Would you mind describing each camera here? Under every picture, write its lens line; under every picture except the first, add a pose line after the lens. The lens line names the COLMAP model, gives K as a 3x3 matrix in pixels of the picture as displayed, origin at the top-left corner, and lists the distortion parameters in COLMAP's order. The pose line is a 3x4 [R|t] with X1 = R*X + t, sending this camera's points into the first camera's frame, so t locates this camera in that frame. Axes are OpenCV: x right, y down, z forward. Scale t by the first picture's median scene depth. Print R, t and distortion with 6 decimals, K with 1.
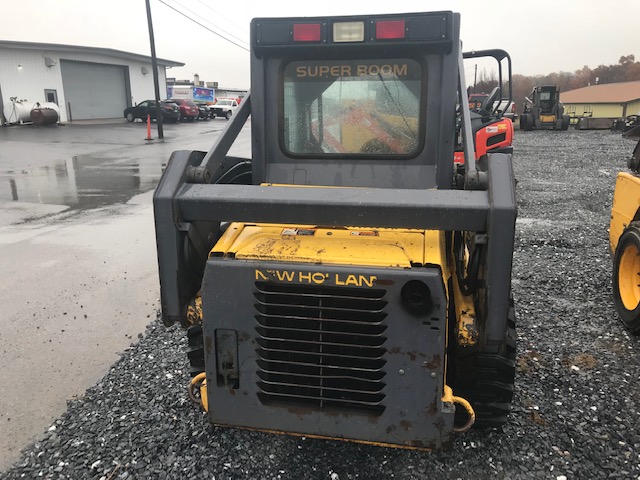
lens RADIAL K [[521.4, 0, 319.0], [0, 521.4, 238.2], [0, 0, 1]] dist [-0.006831, -0.005456]
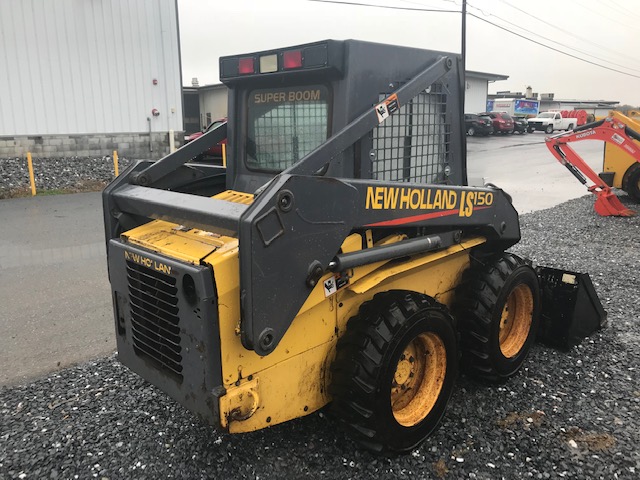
lens RADIAL K [[521.4, 0, 318.2], [0, 521.4, 241.8], [0, 0, 1]] dist [-0.006831, -0.005456]
pose [[0.830079, 0.120812, -0.544402, 0.557929], [-0.130451, 0.991231, 0.021065, -0.029863], [0.542173, 0.053532, 0.838560, 0.076672]]
